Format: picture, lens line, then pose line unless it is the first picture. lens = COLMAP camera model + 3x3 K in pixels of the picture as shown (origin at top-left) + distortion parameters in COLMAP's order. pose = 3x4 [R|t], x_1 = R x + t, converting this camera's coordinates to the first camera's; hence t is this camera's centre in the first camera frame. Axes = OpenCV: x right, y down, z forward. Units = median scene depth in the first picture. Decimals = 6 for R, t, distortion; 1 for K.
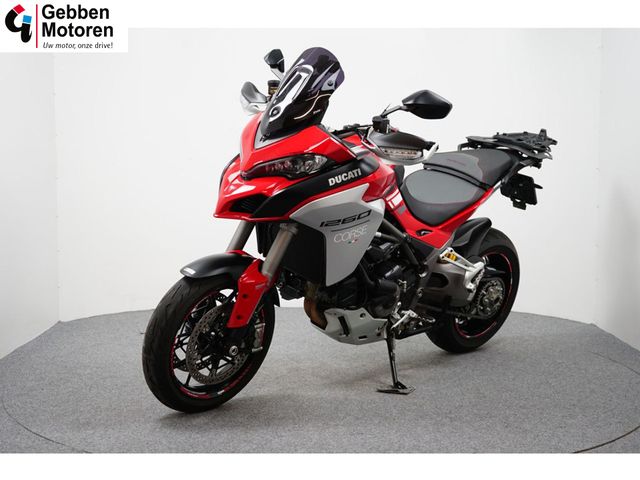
lens RADIAL K [[952.0, 0, 318.7], [0, 952.0, 240.3], [0, 0, 1]] dist [-0.005732, 0.000000]
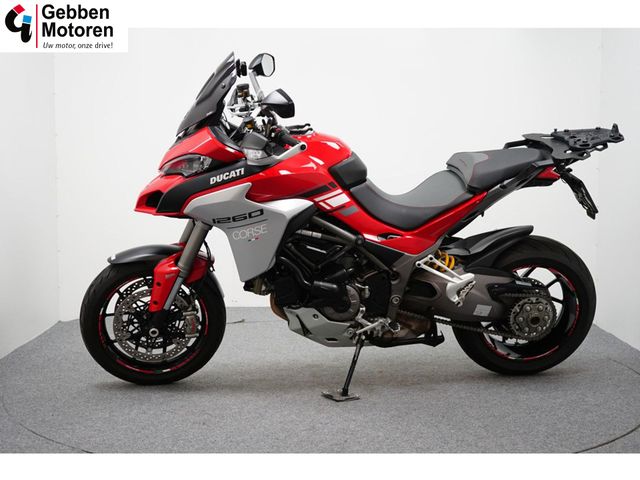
lens RADIAL K [[952.0, 0, 321.3], [0, 952.0, 238.0], [0, 0, 1]] dist [-0.005732, 0.000000]
pose [[0.796645, 0.049639, -0.602405, 0.638966], [-0.052384, 0.998542, 0.013006, -0.015940], [0.602173, 0.021195, 0.798084, 0.207211]]
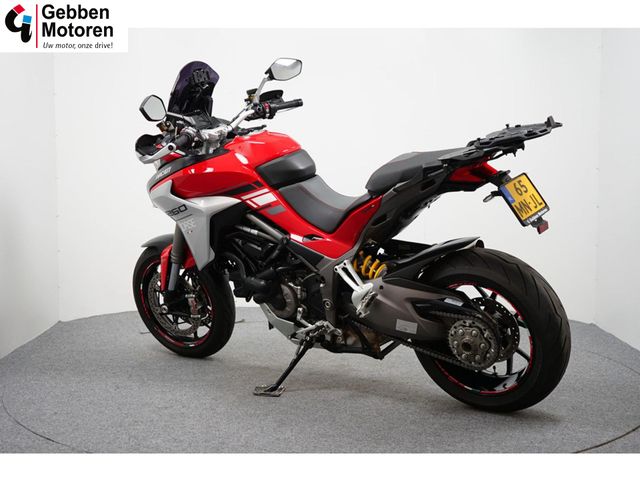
lens RADIAL K [[952.0, 0, 320.6], [0, 952.0, 241.9], [0, 0, 1]] dist [-0.005732, 0.000000]
pose [[0.169442, 0.091313, -0.981301, 1.041488], [-0.088063, 0.993118, 0.077207, -0.078514], [0.981598, 0.073334, 0.176317, 0.861182]]
